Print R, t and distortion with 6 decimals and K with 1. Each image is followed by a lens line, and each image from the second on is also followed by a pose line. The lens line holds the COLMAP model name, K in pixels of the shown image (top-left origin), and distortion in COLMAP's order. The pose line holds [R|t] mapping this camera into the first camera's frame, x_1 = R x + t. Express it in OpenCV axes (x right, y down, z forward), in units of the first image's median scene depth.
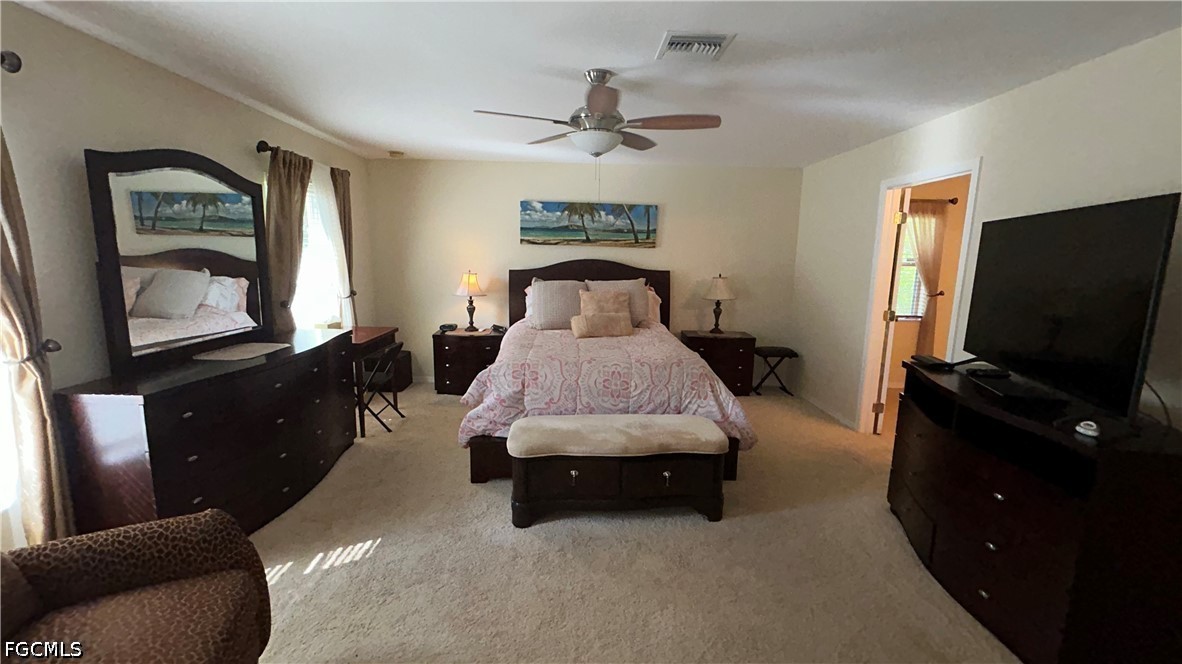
lens RADIAL K [[475.6, 0, 594.1], [0, 475.6, 329.1], [0, 0, 1]] dist [0.002752, 0.000245]
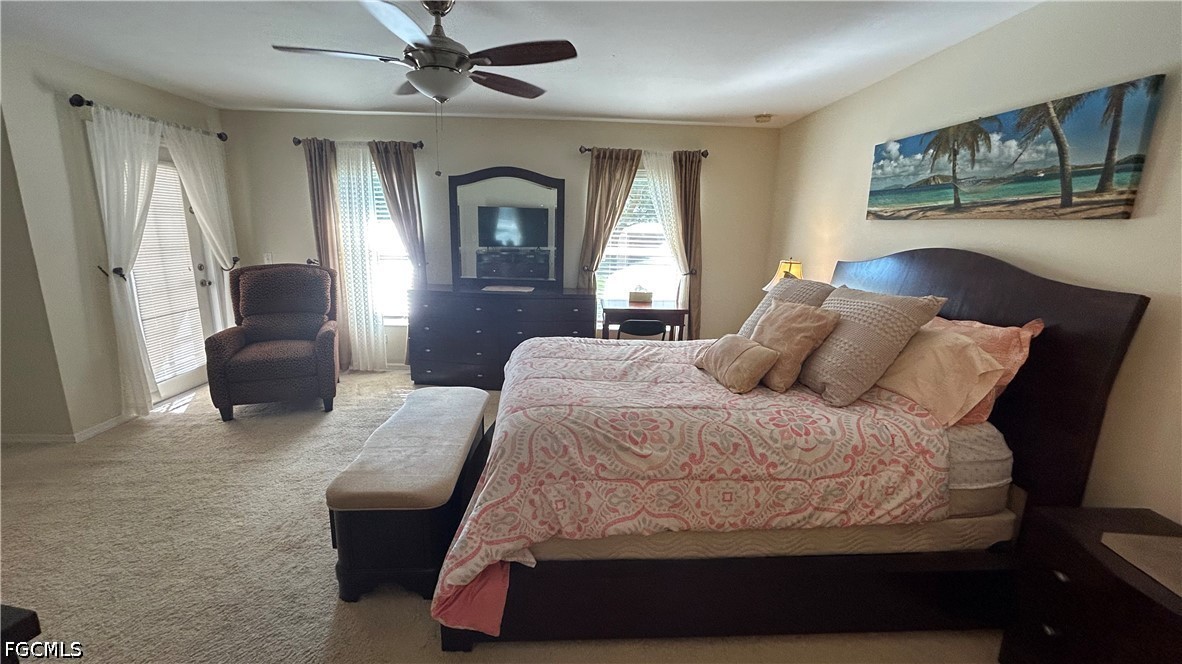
lens RADIAL K [[475.6, 0, 590.7], [0, 475.6, 338.2], [0, 0, 1]] dist [0.002752, 0.000245]
pose [[0.016691, 0.210758, -0.977396, 0.458595], [-0.182933, 0.961675, 0.204244, -0.095480], [0.982984, 0.175389, 0.054606, 0.658750]]
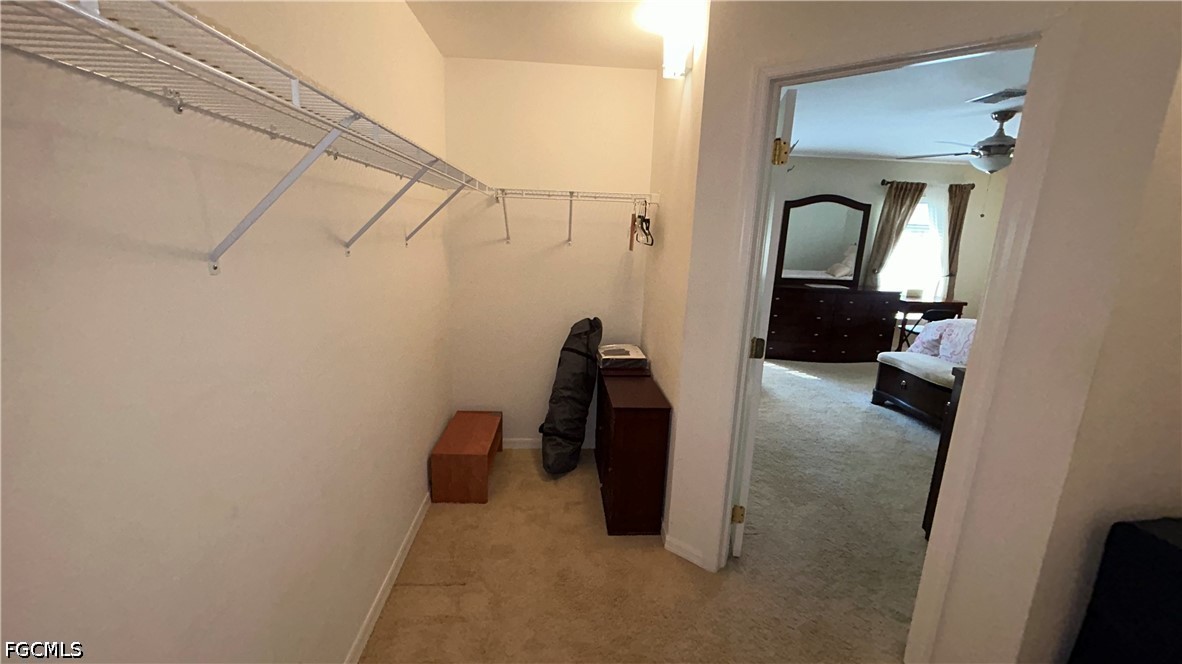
lens RADIAL K [[475.6, 0, 591.3], [0, 475.6, 328.3], [0, 0, 1]] dist [0.002752, 0.000245]
pose [[0.051615, 0.191542, -0.980126, 0.700586], [-0.193432, 0.964766, 0.178354, 0.025068], [0.979755, 0.180382, 0.086847, -0.085428]]
